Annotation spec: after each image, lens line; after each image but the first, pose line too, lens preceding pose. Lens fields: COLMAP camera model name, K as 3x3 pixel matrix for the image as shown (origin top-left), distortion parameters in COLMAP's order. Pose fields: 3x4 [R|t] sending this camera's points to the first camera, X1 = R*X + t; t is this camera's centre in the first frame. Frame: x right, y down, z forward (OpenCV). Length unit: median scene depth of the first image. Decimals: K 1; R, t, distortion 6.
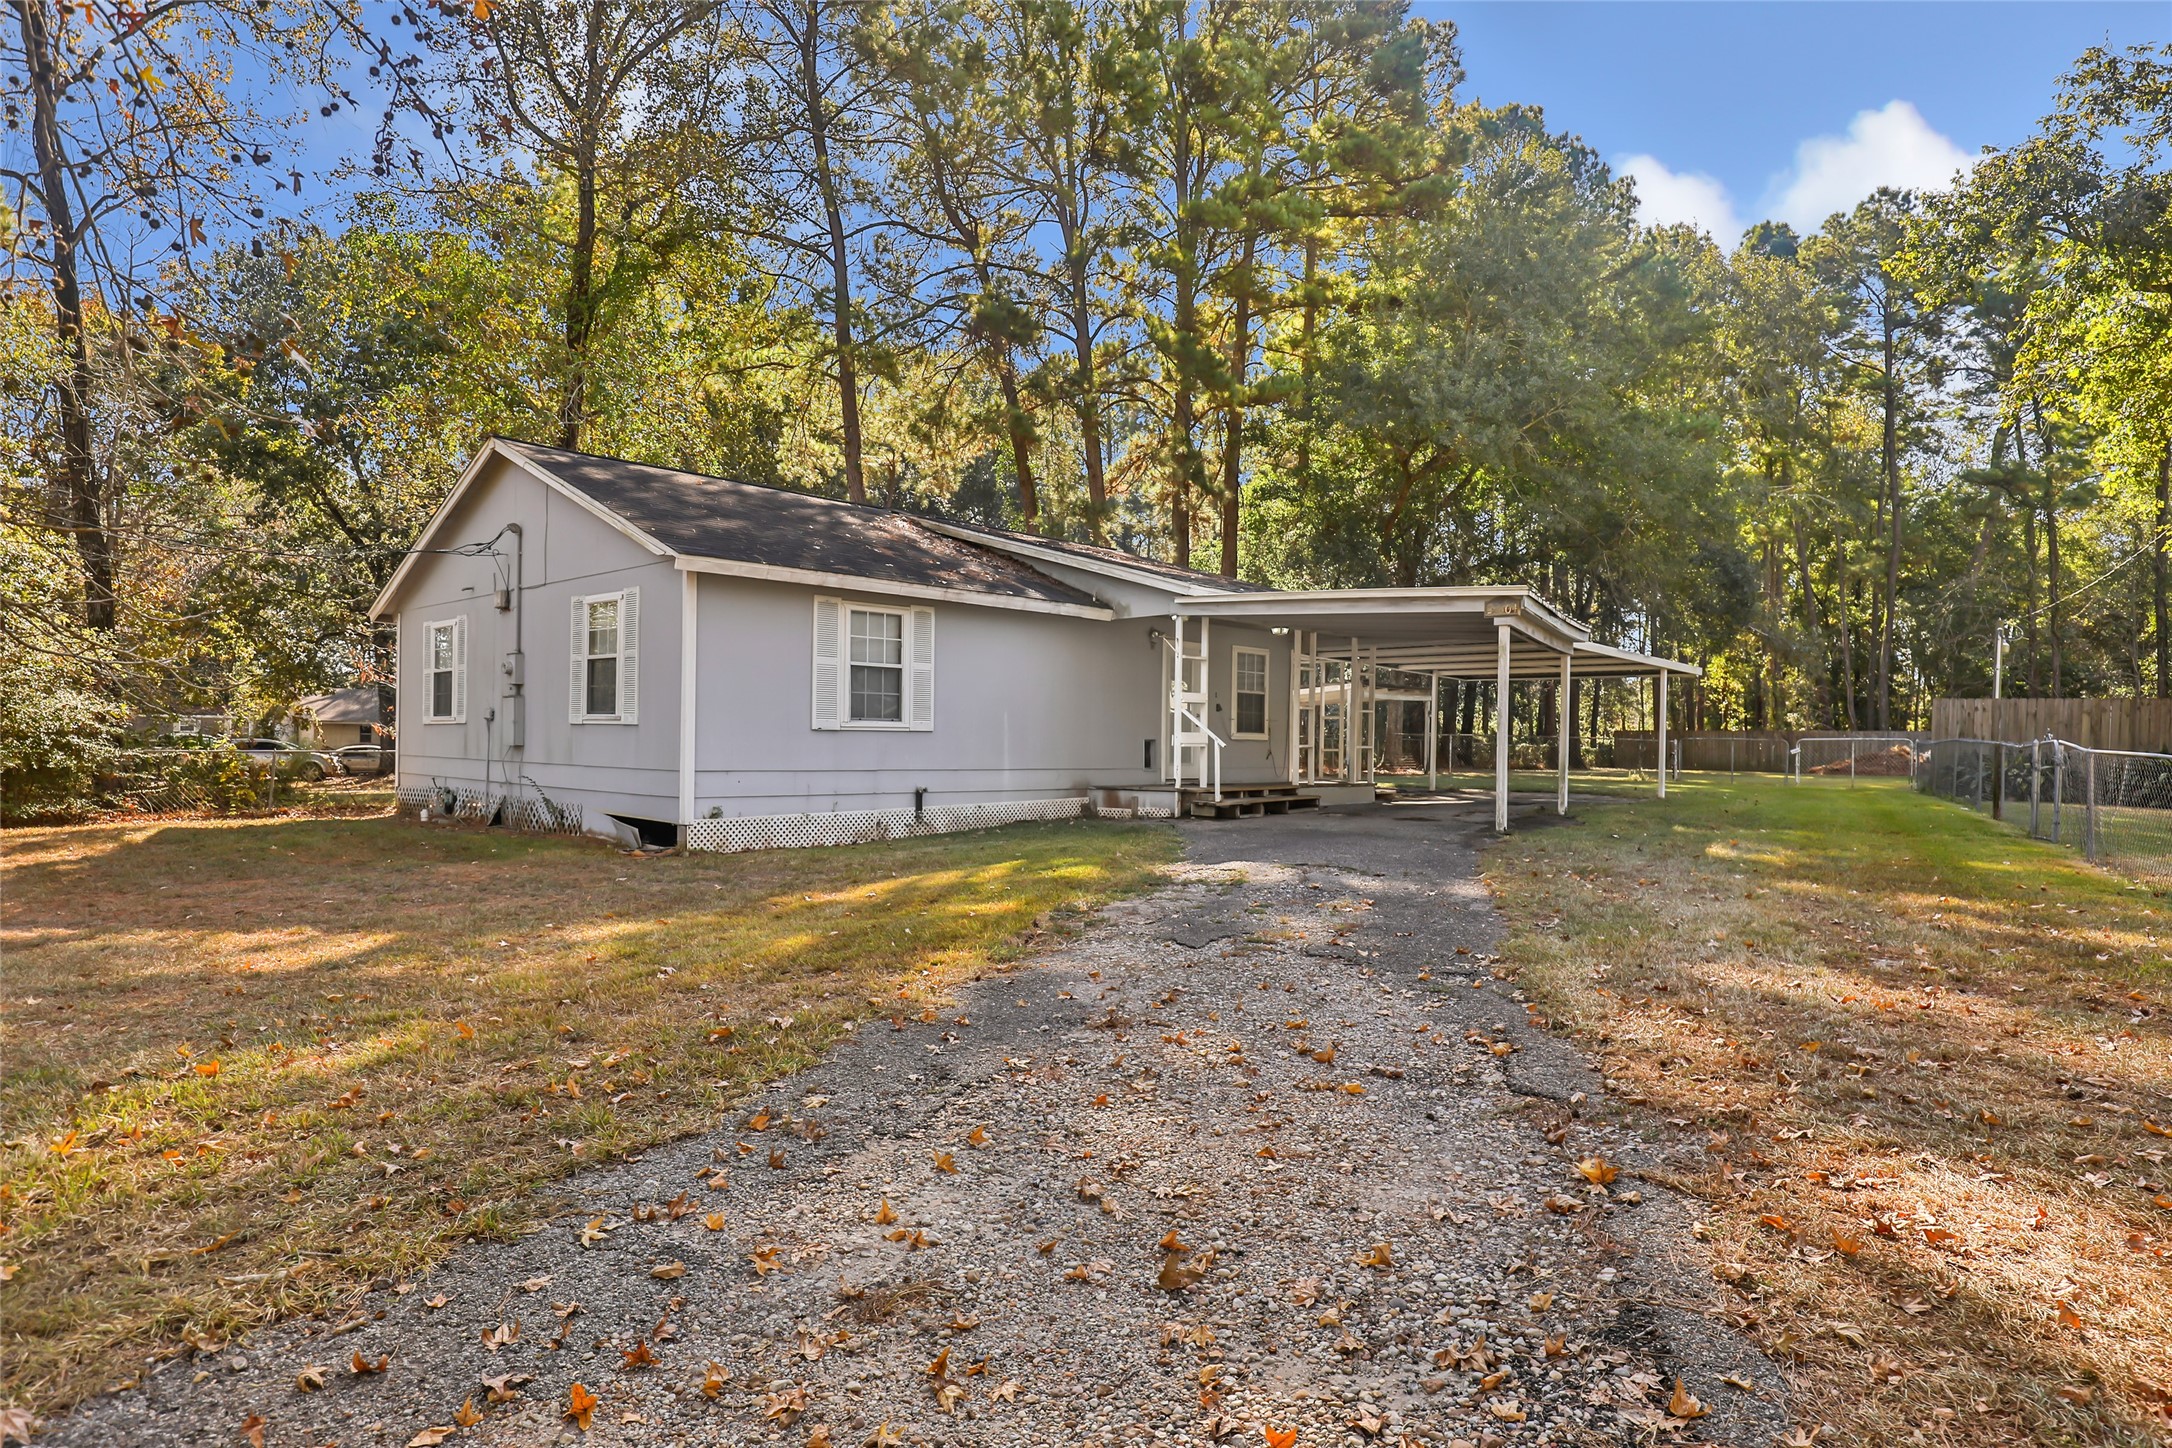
lens RADIAL K [[1229.3, 0, 1082.8], [0, 1229.3, 743.9], [0, 0, 1]] dist [-0.037520, 0.018905]
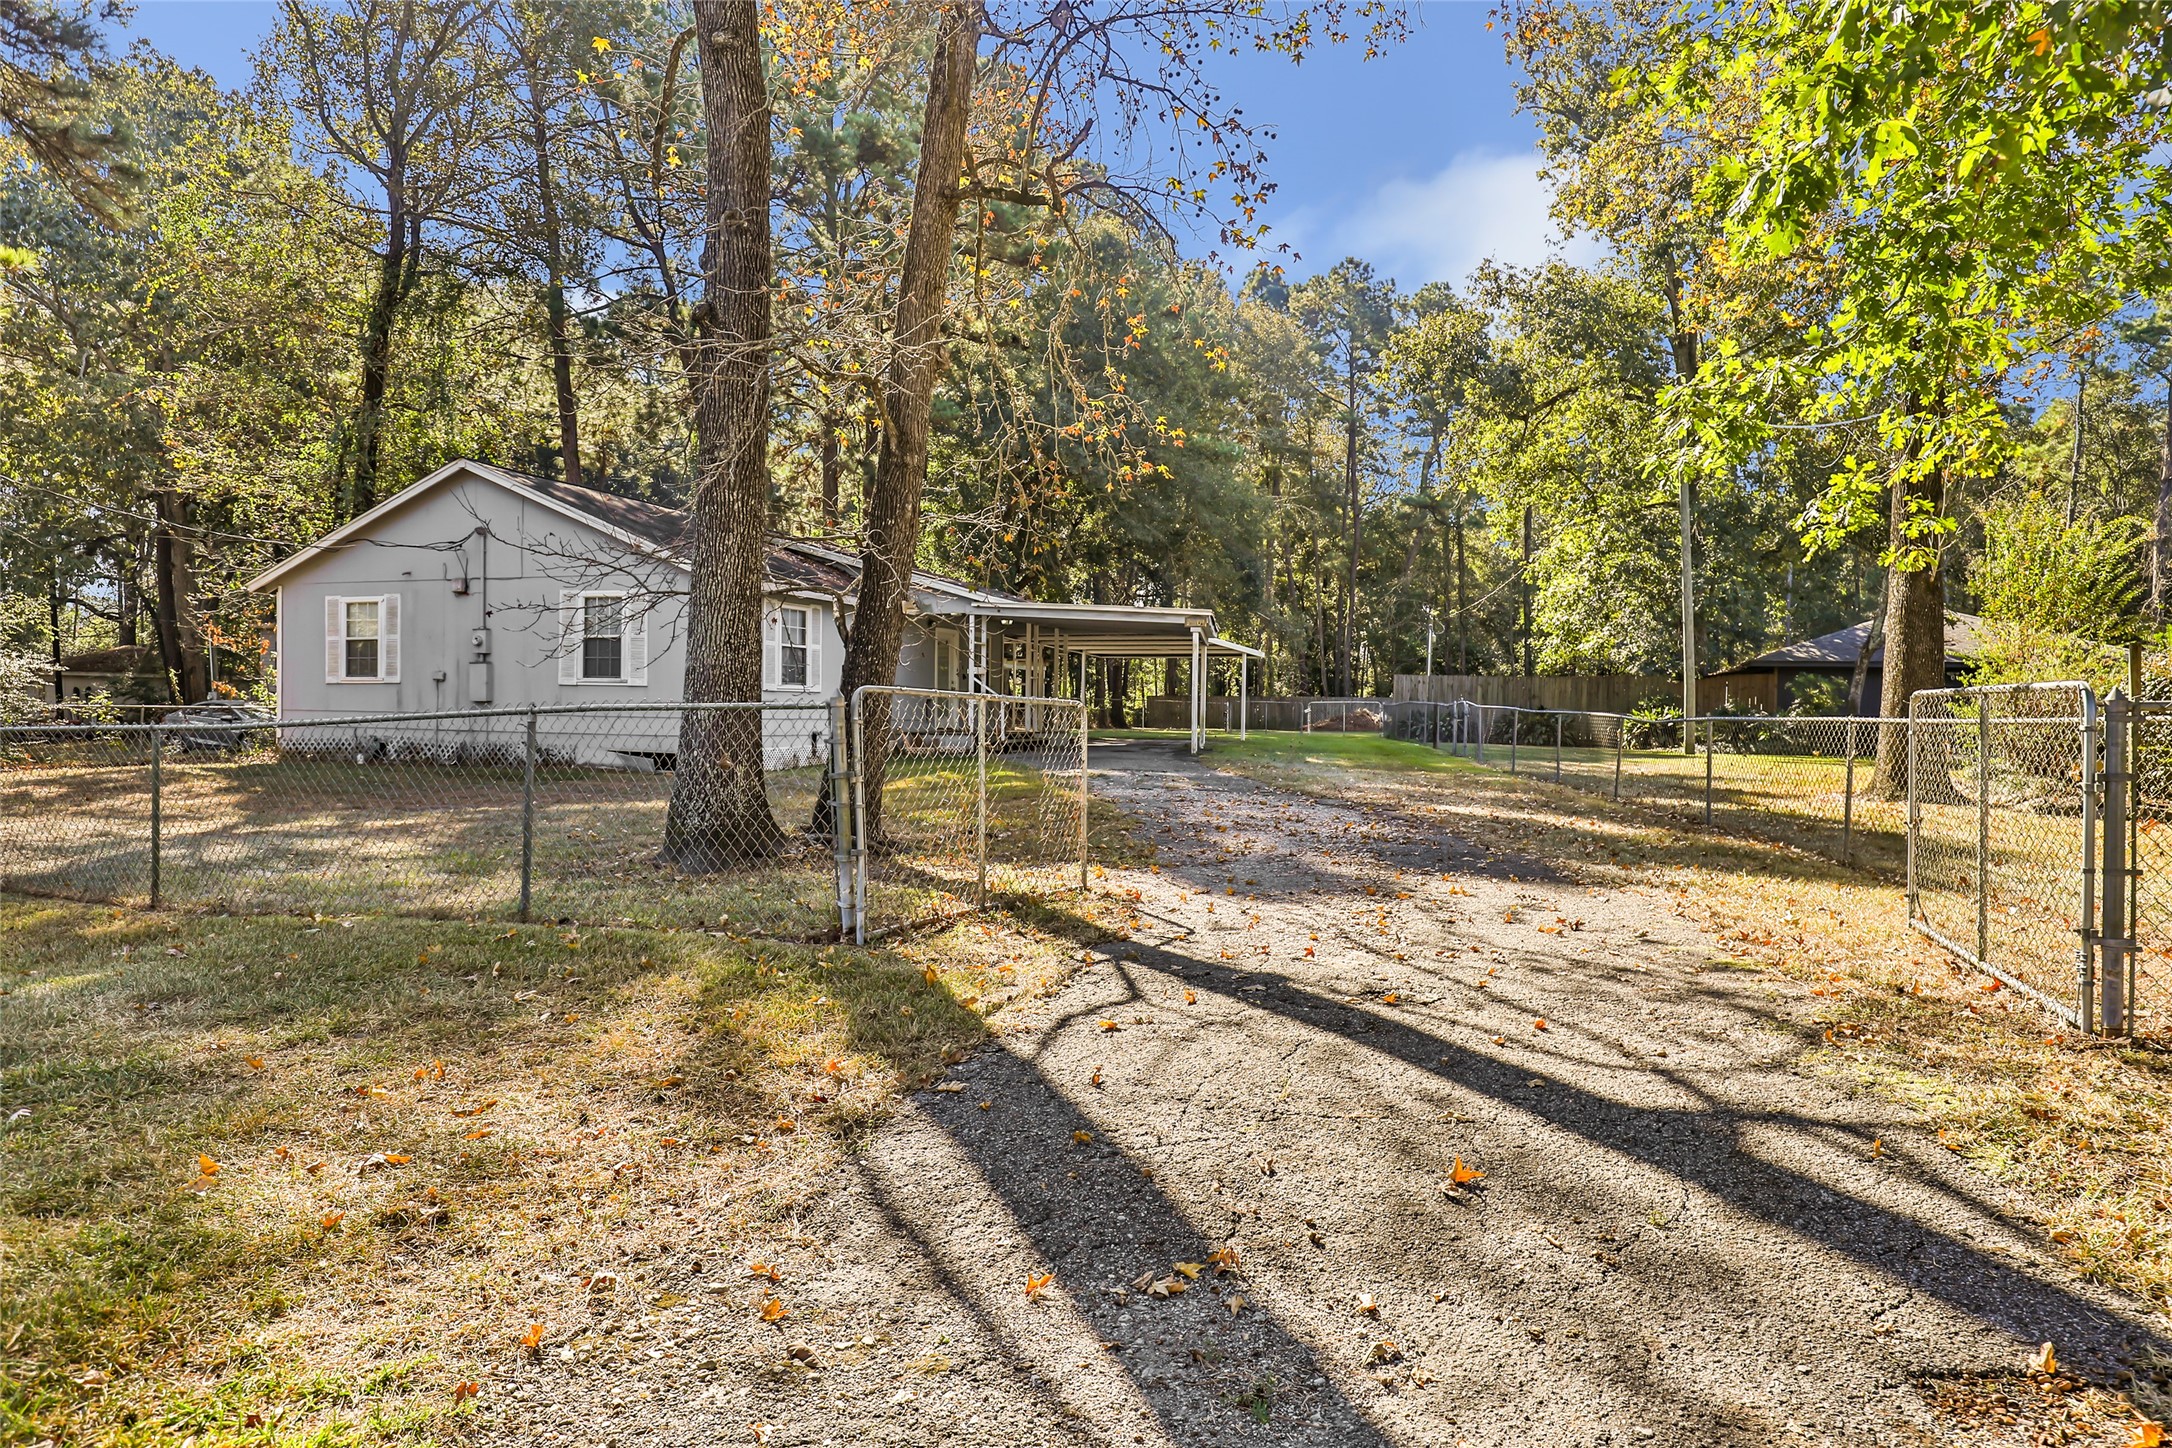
lens RADIAL K [[1249.3, 0, 1086.0], [0, 1249.3, 724.0], [0, 0, 1]] dist [0.001180, 0.000320]
pose [[0.926585, -0.005069, 0.376051, -0.178910], [0.000792, 0.999933, 0.011528, 0.004918], [-0.376084, -0.010384, 0.926527, -0.218264]]
